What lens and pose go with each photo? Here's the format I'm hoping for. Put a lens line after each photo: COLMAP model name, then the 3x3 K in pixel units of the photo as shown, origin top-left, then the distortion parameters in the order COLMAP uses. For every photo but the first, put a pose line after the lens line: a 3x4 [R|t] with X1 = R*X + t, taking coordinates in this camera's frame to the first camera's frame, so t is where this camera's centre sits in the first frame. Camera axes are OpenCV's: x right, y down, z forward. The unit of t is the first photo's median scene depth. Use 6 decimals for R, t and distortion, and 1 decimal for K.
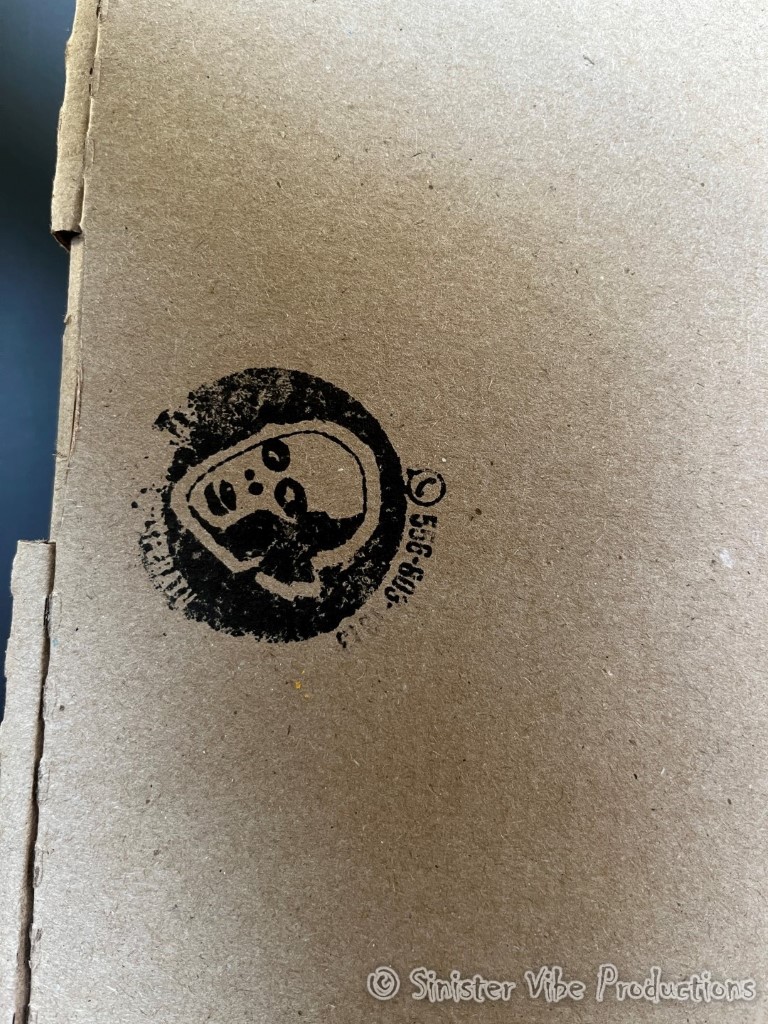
lens RADIAL K [[777.4, 0, 387.5], [0, 777.4, 510.4], [0, 0, 1]] dist [0.039748, -0.070581]
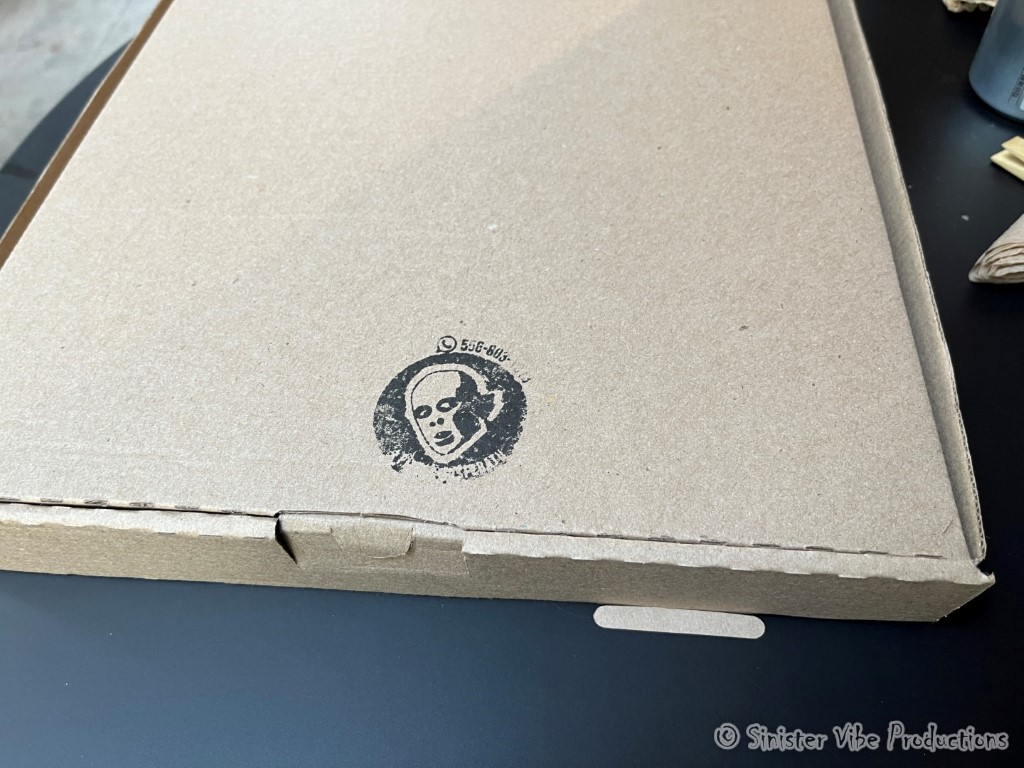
lens RADIAL K [[777.4, 0, 506.2], [0, 777.4, 395.8], [0, 0, 1]] dist [0.039748, -0.070581]
pose [[0.032291, -0.867103, 0.497081, -0.996417], [0.999259, 0.017595, -0.034221, 0.181649], [0.020927, 0.497818, 0.867029, -0.565955]]
